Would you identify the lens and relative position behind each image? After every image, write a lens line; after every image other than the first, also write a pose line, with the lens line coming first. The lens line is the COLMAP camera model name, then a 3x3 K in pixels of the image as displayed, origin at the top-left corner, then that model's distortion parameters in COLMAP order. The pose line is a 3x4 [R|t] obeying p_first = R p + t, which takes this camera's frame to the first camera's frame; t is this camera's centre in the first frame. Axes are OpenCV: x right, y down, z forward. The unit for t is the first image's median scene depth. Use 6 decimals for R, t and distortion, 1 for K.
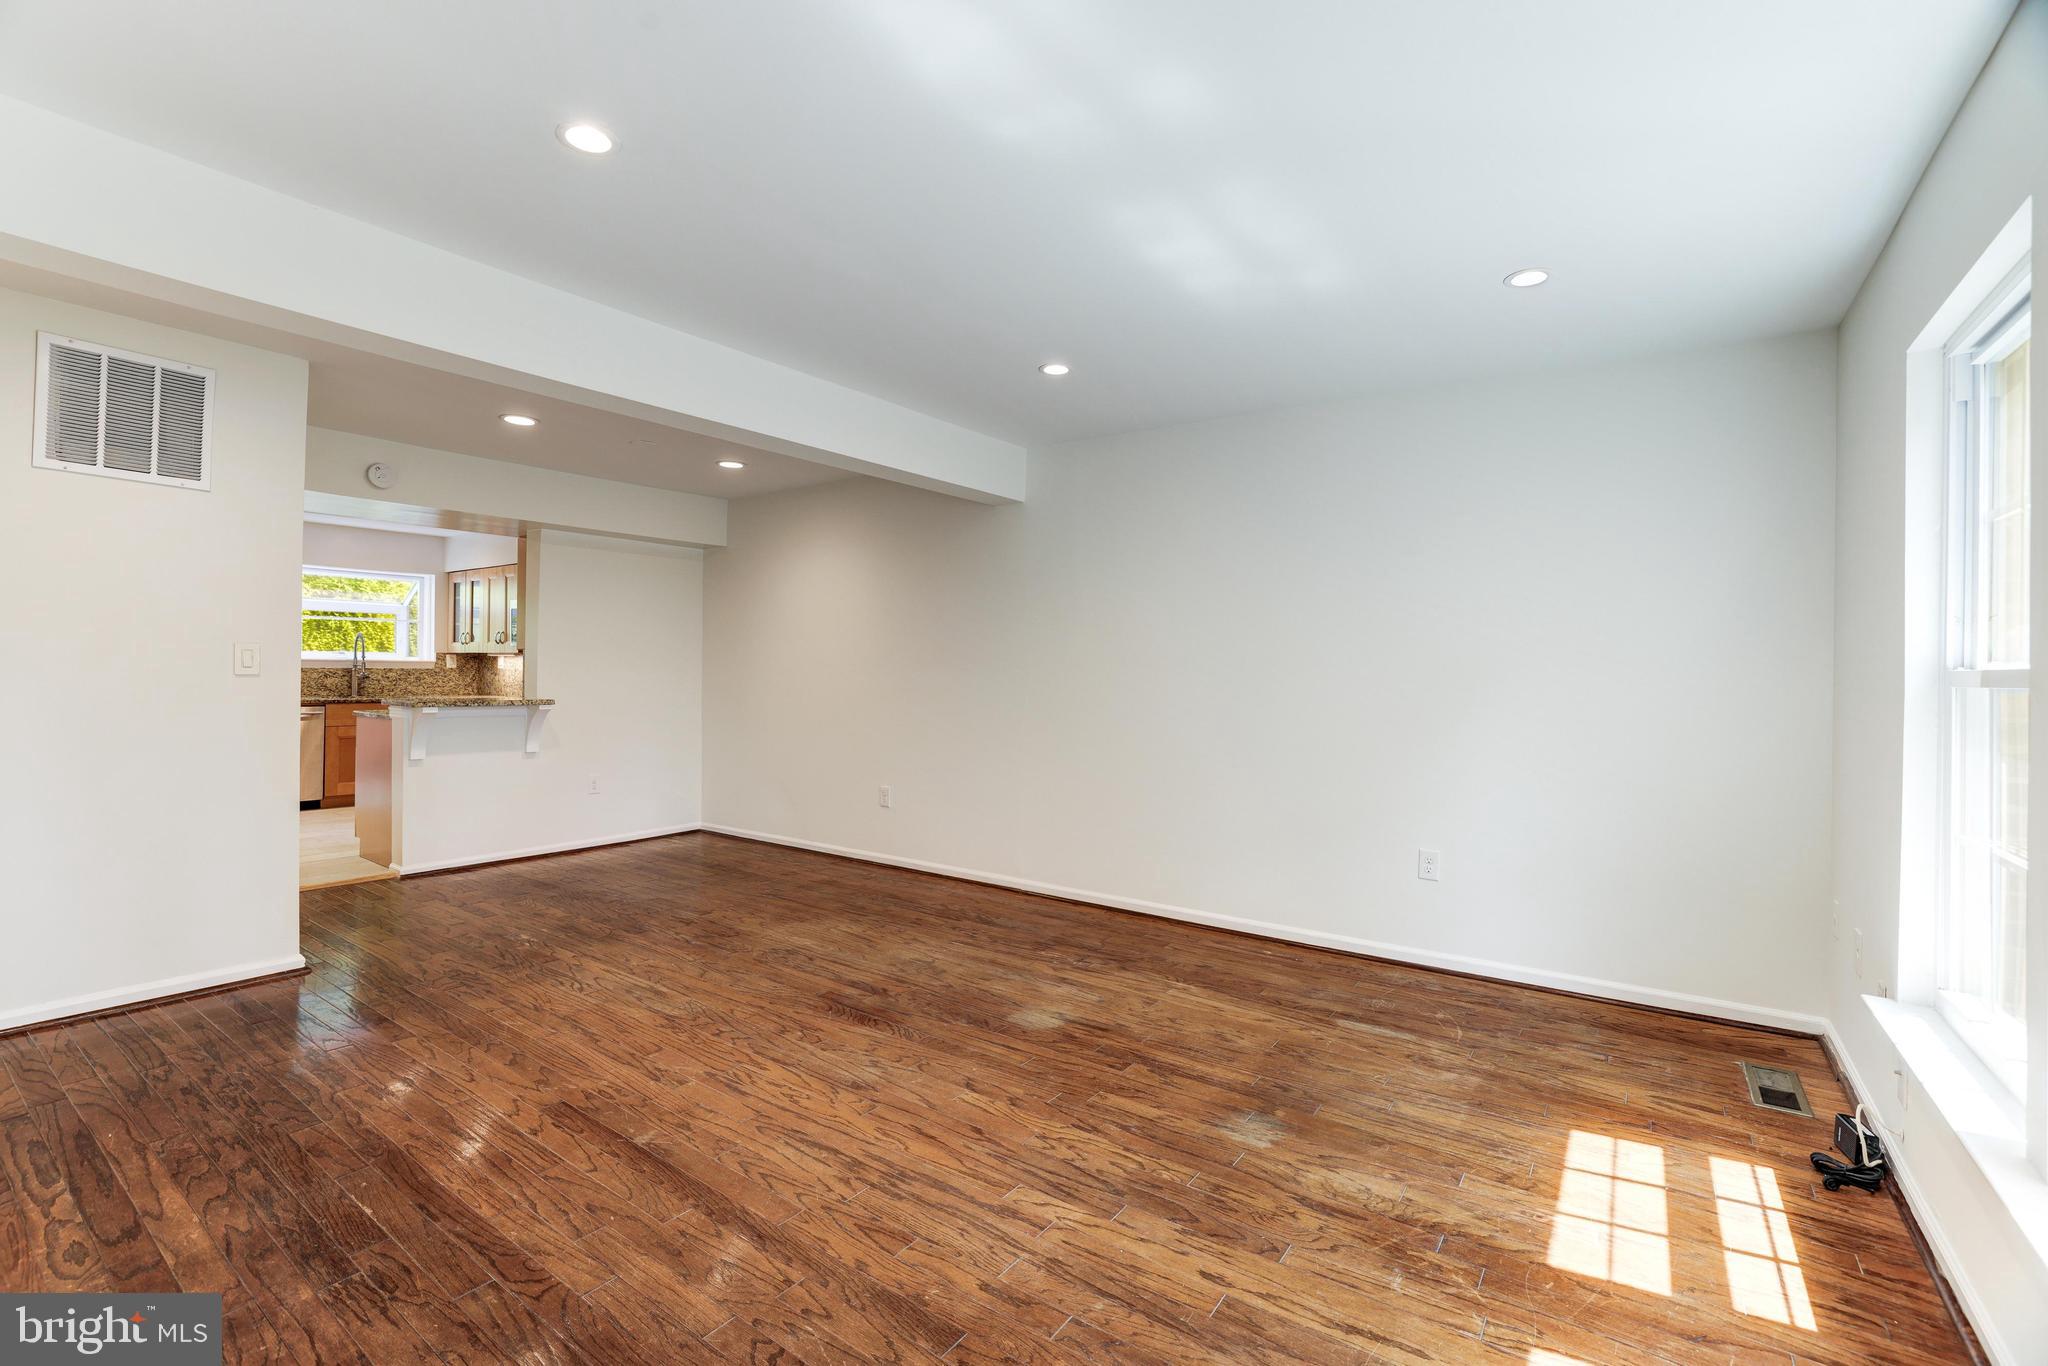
lens RADIAL K [[897.2, 0, 995.4], [0, 897.2, 674.0], [0, 0, 1]] dist [-0.019321, 0.010210]
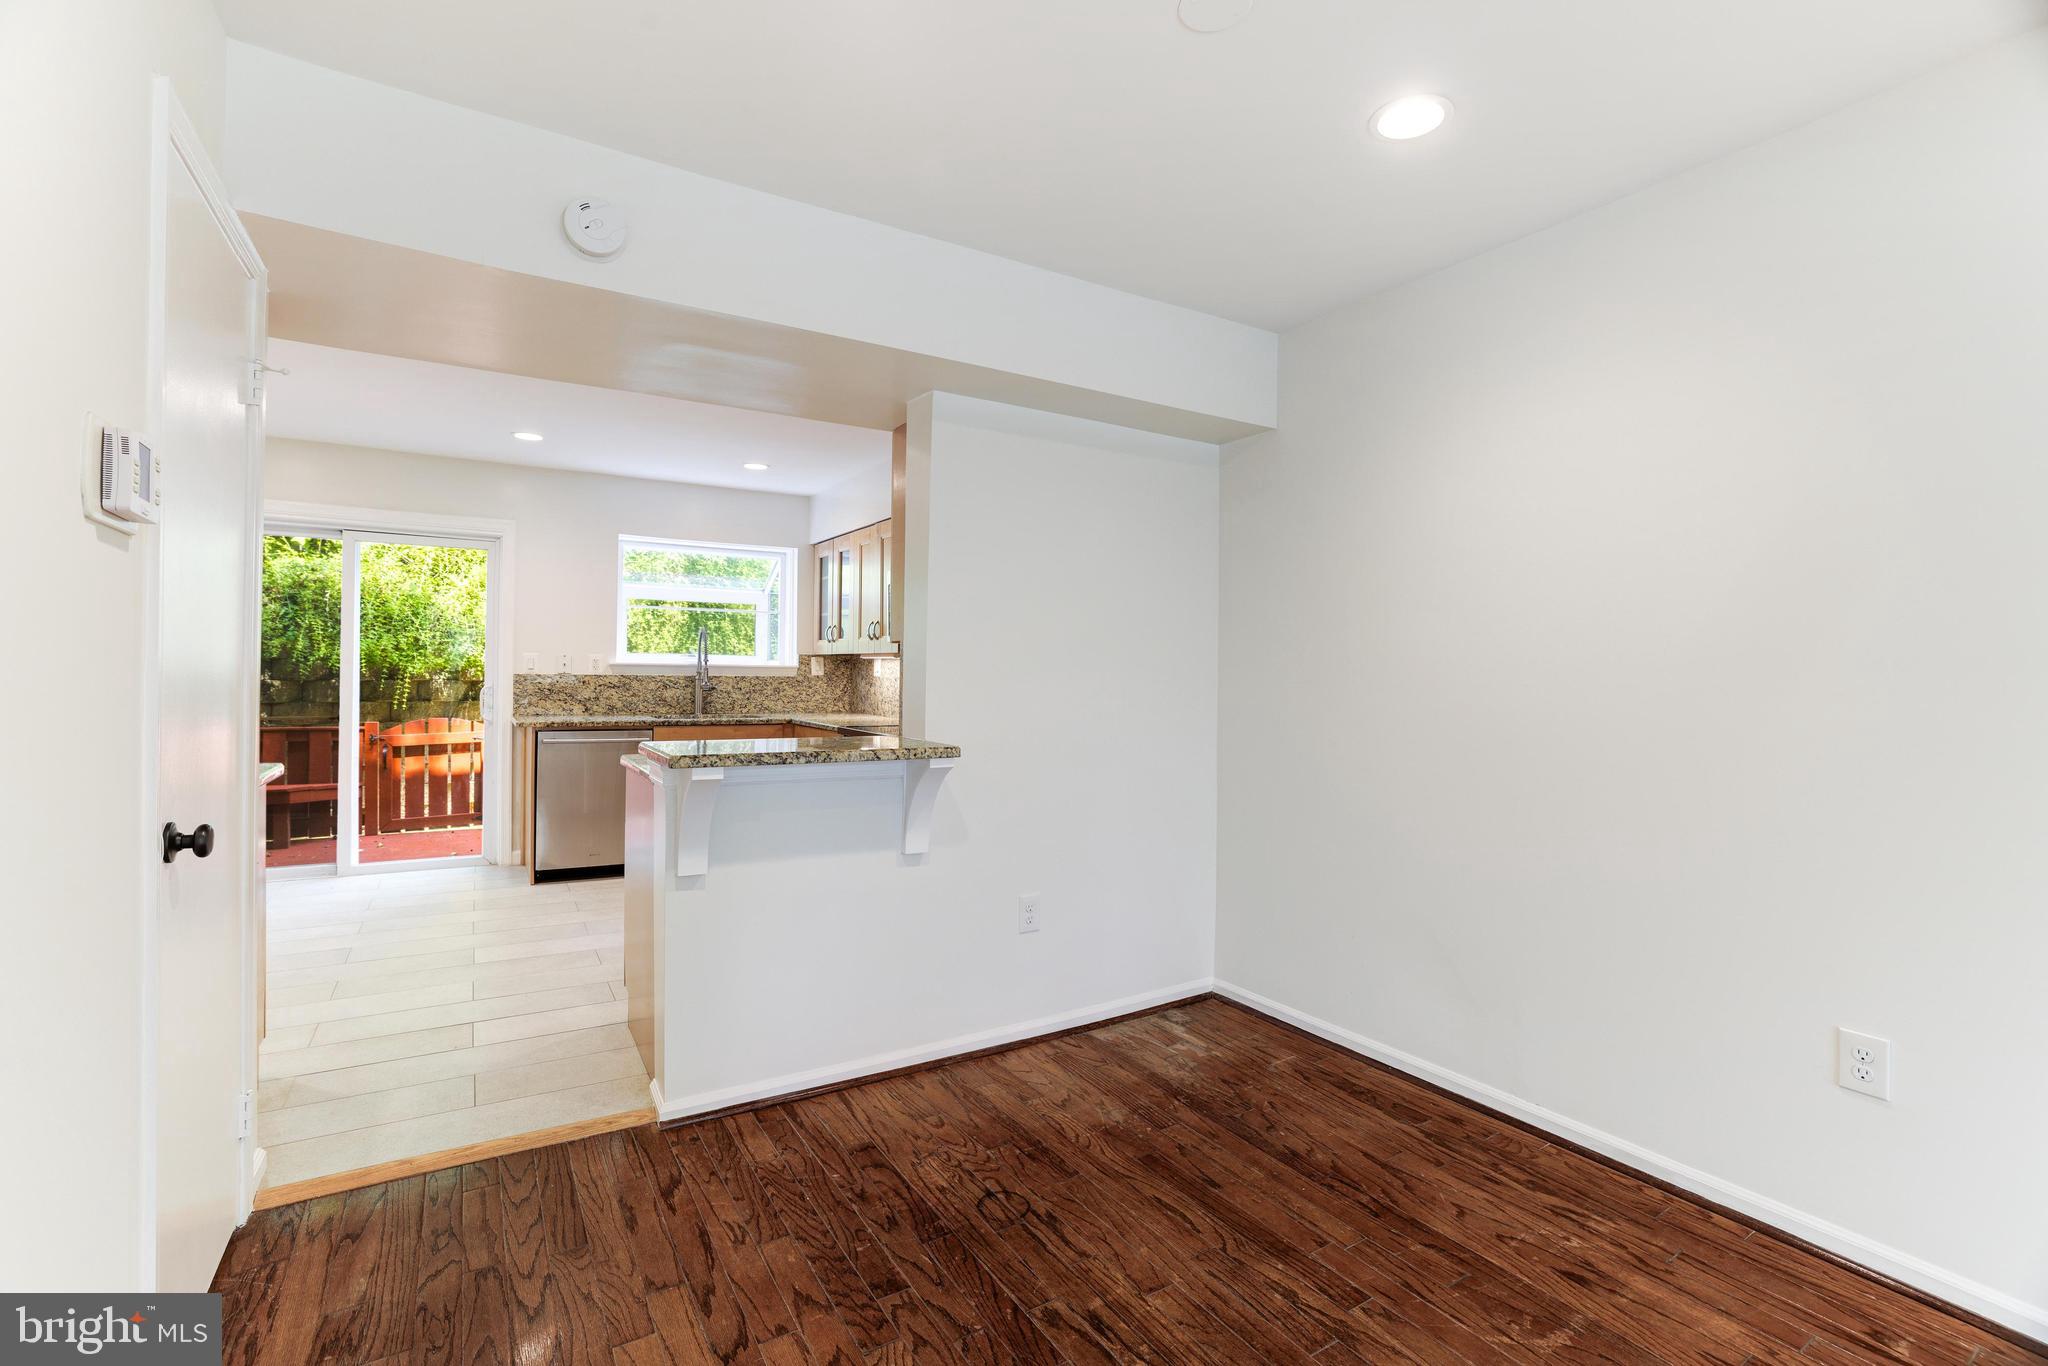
lens RADIAL K [[902.8, 0, 1003.7], [0, 902.8, 676.6], [0, 0, 1]] dist [-0.009779, 0.000613]
pose [[0.927580, 0.000617, -0.373625, -0.296764], [-0.001990, 0.999993, -0.003291, -0.005840], [0.373620, 0.003796, 0.927574, 0.573160]]
